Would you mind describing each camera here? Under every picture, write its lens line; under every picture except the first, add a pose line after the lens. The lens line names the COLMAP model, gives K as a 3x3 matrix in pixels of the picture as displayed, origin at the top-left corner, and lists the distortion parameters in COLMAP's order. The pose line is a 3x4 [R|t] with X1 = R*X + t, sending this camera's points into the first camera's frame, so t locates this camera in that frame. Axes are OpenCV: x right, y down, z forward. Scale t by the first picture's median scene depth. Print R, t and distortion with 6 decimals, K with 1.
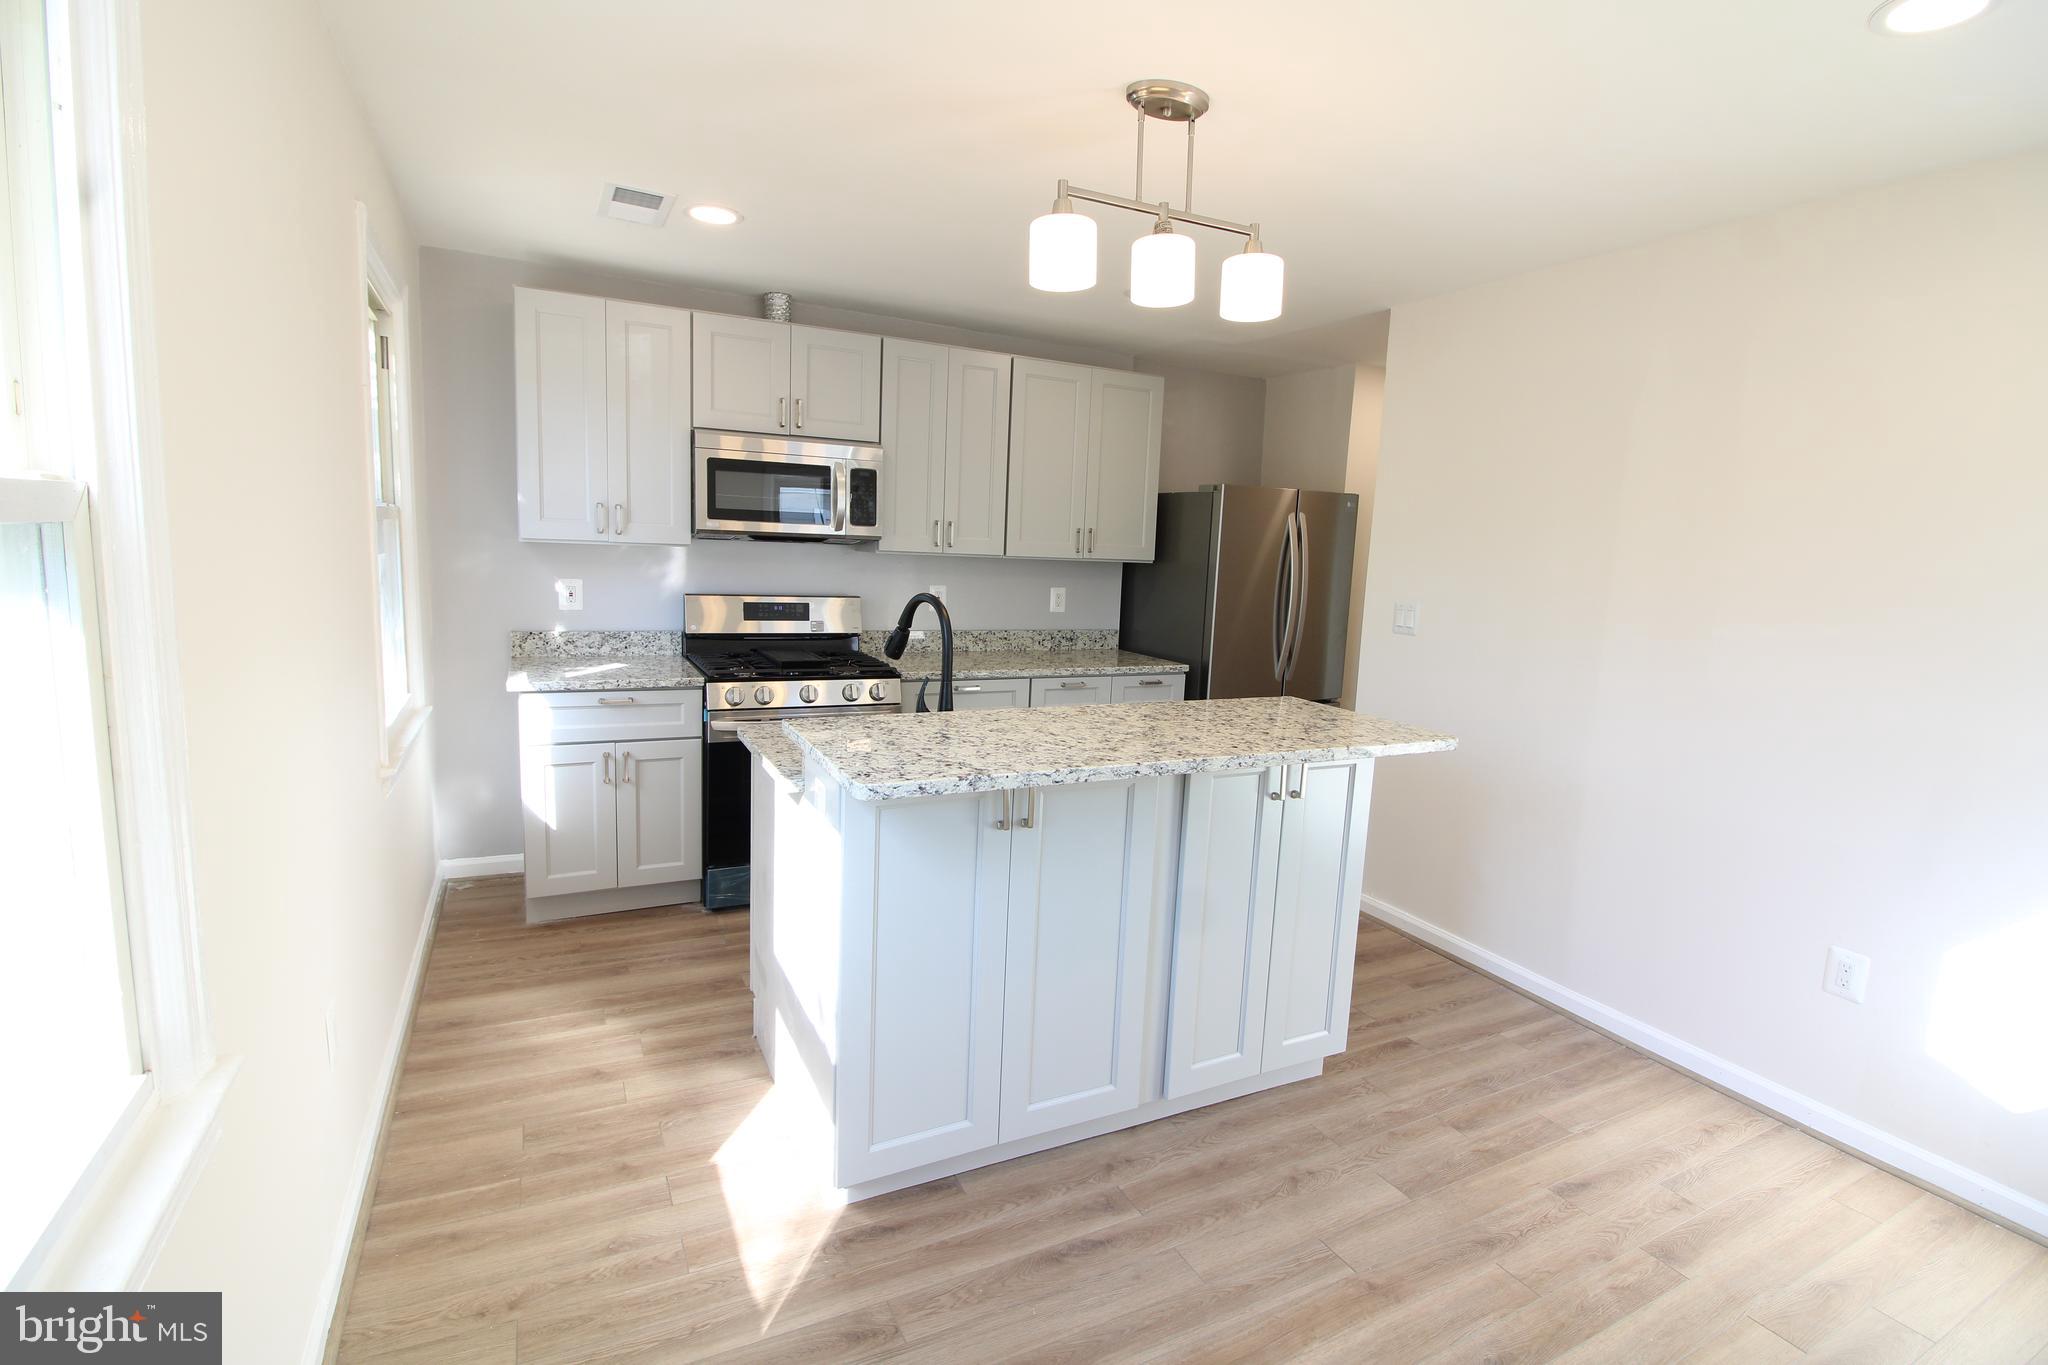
lens RADIAL K [[947.2, 0, 1024.1], [0, 947.2, 664.0], [0, 0, 1]] dist [0.000594, -0.013022]
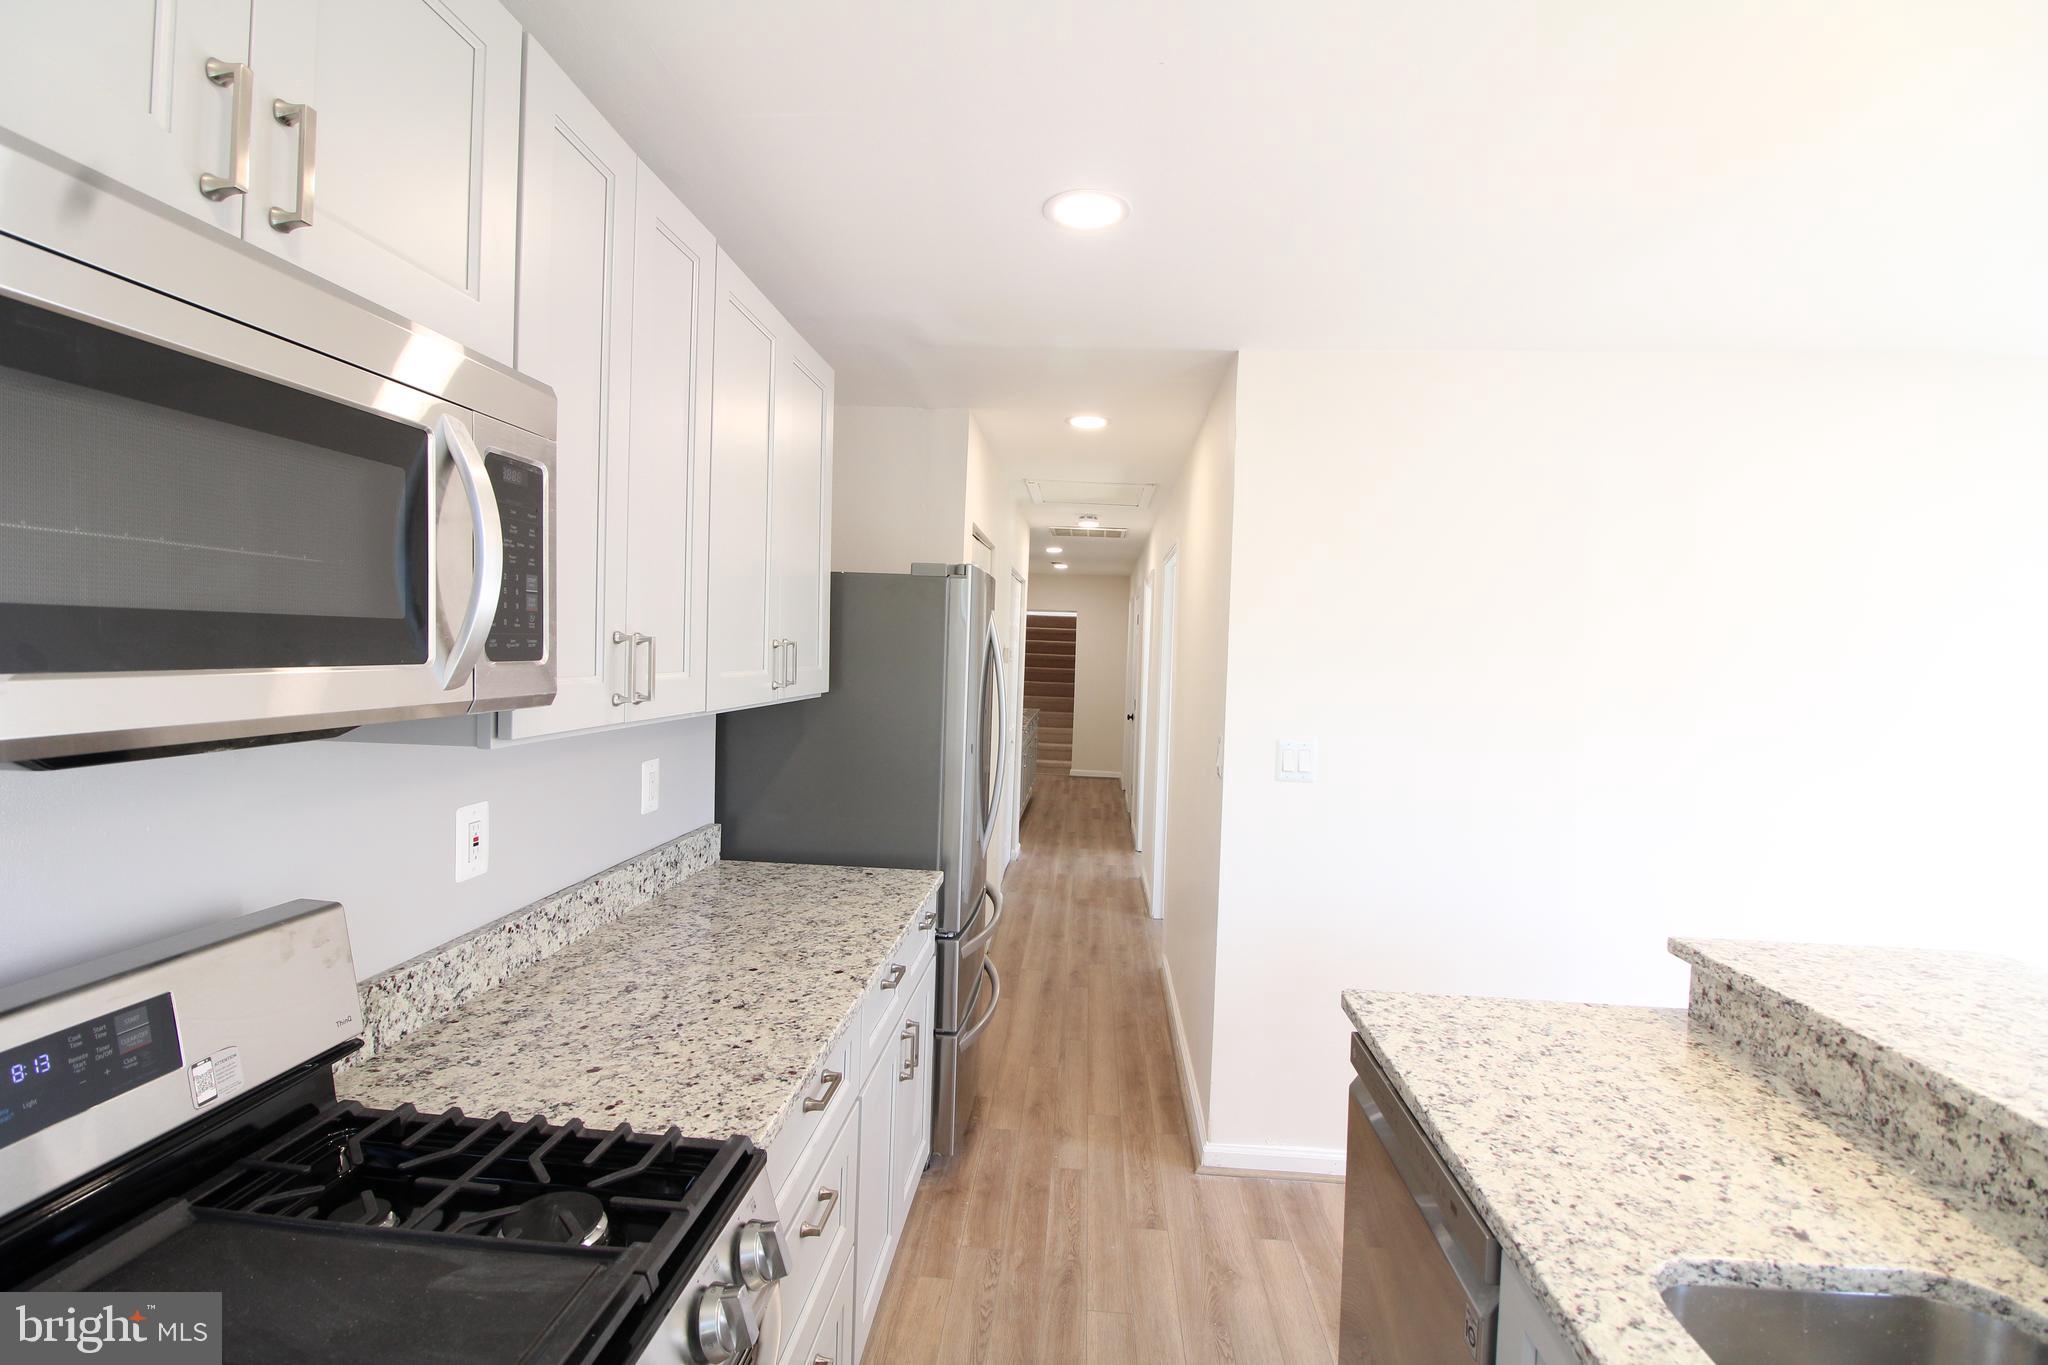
lens RADIAL K [[947.2, 0, 1024.1], [0, 947.2, 664.0], [0, 0, 1]] dist [0.000594, -0.013022]
pose [[0.516774, -0.040565, 0.855160, -0.286016], [0.100751, 0.994817, -0.013695, -0.110051], [-0.850173, 0.093235, 0.518183, 0.636556]]
